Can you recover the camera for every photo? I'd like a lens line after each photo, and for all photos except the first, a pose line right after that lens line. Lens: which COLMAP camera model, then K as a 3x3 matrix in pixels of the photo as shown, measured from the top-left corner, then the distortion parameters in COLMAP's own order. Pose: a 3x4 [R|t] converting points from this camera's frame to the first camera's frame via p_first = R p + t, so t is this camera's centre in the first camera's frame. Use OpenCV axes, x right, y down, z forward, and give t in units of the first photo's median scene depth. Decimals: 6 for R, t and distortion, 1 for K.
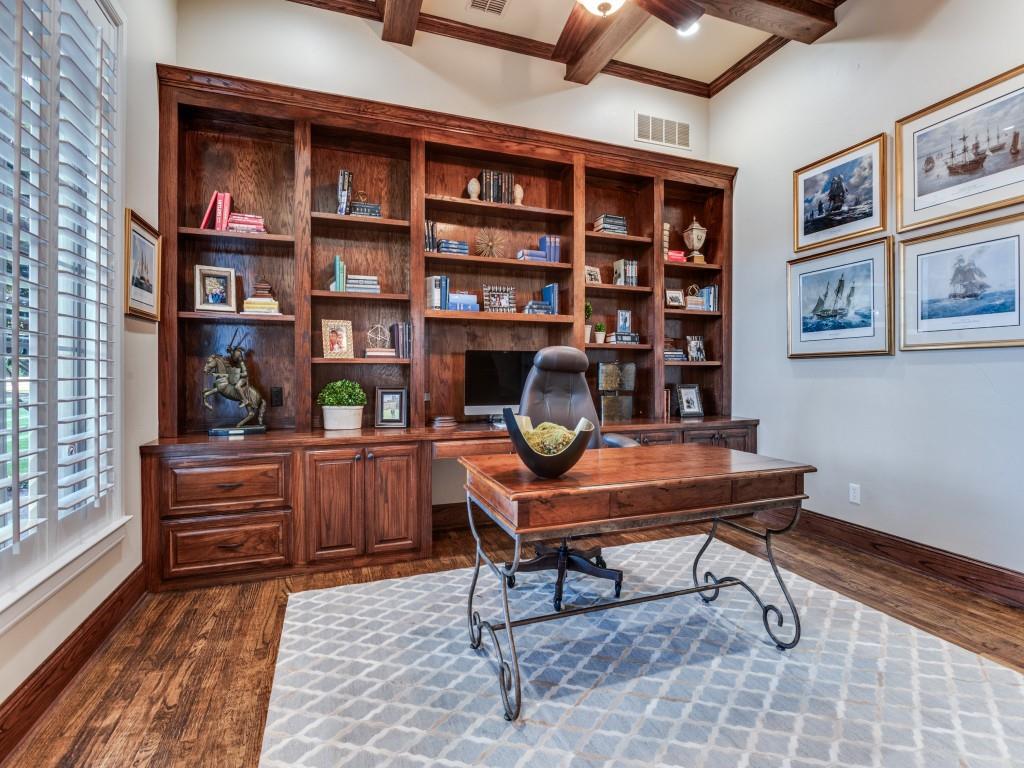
lens RADIAL K [[492.3, 0, 509.5], [0, 492.3, 377.5], [0, 0, 1]] dist [-0.002165, 0.000517]
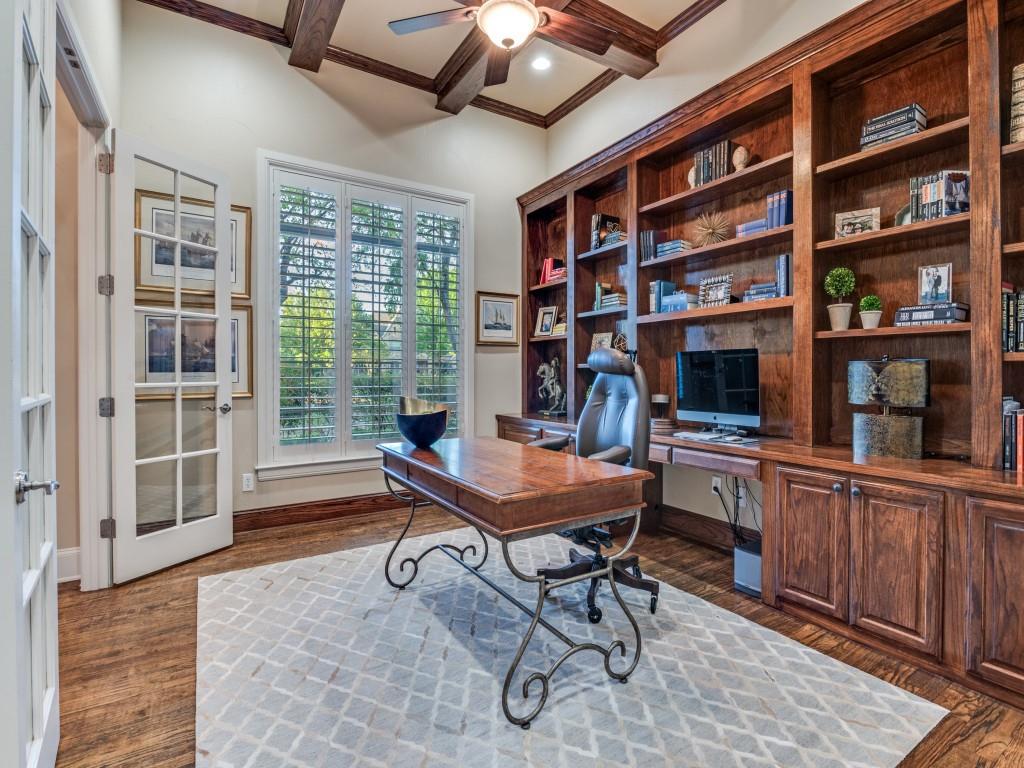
lens RADIAL K [[492.3, 0, 509.6], [0, 492.3, 379.0], [0, 0, 1]] dist [-0.002165, 0.000517]
pose [[0.210727, 0.009908, -0.977495, 0.792083], [-0.011545, 0.999904, 0.007646, -0.006429], [0.977477, 0.009674, 0.210821, 0.483966]]
